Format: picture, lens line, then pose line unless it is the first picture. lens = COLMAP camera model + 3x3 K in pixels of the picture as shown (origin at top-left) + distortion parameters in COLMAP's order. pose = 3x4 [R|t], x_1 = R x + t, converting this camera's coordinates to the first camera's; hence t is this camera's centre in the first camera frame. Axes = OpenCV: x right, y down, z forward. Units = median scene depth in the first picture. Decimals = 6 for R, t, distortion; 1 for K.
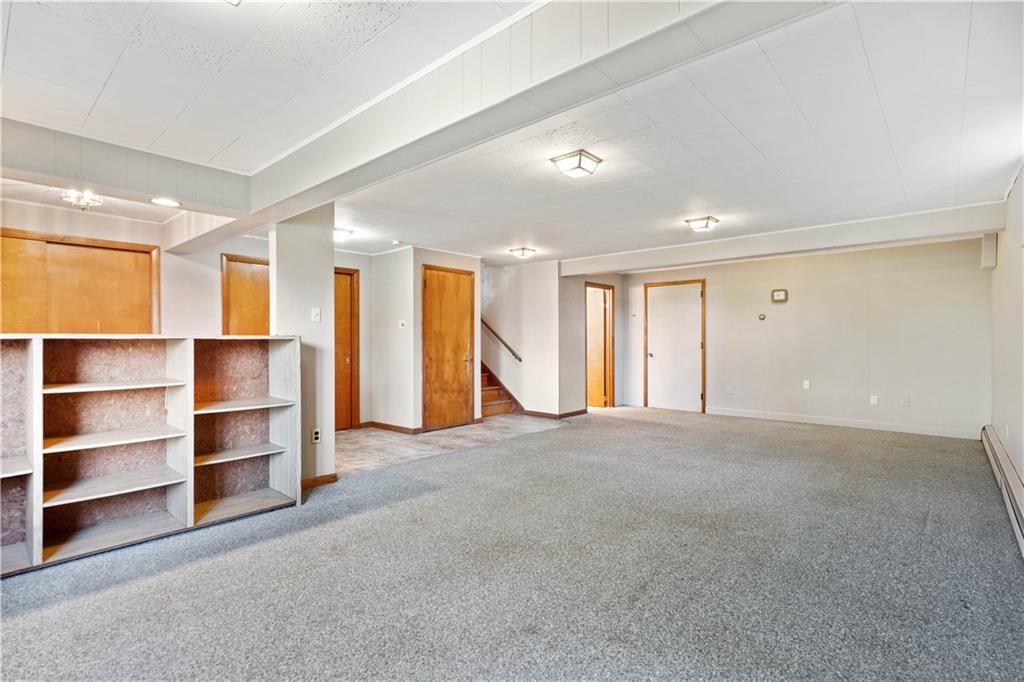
lens RADIAL K [[485.0, 0, 512.0], [0, 485.0, 341.0], [0, 0, 1]] dist [-0.000227, 0.000000]
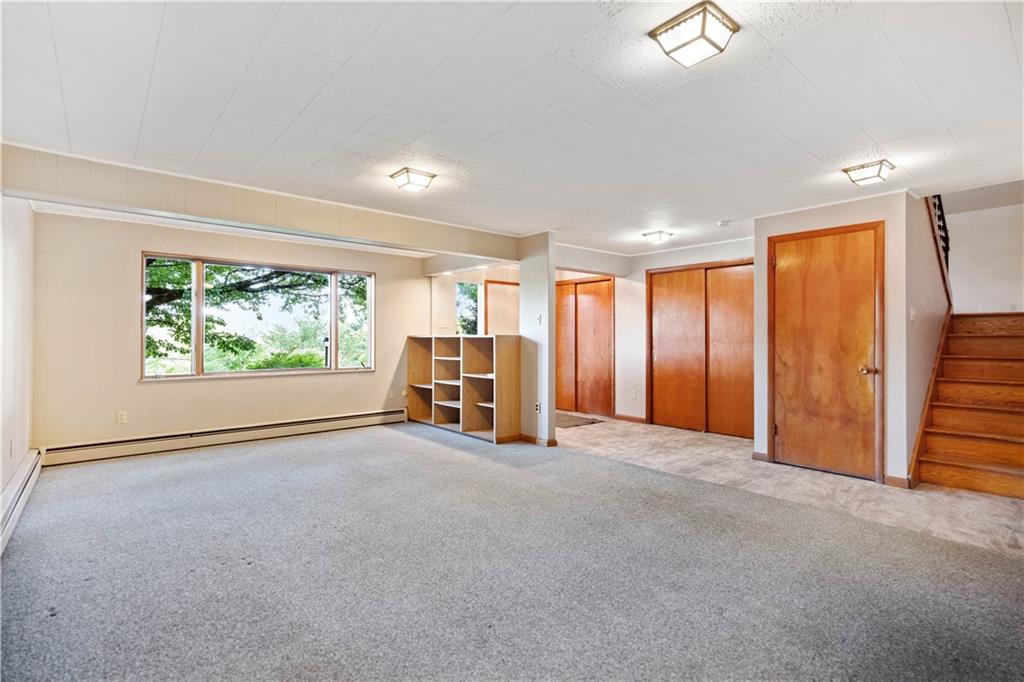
lens RADIAL K [[485.0, 0, 512.0], [0, 485.0, 341.0], [0, 0, 1]] dist [-0.000227, 0.000000]
pose [[-0.132942, 0.008031, -0.991091, 0.595652], [-0.002086, 0.999963, 0.008383, -0.002986], [0.991122, 0.003182, -0.132921, 0.685930]]
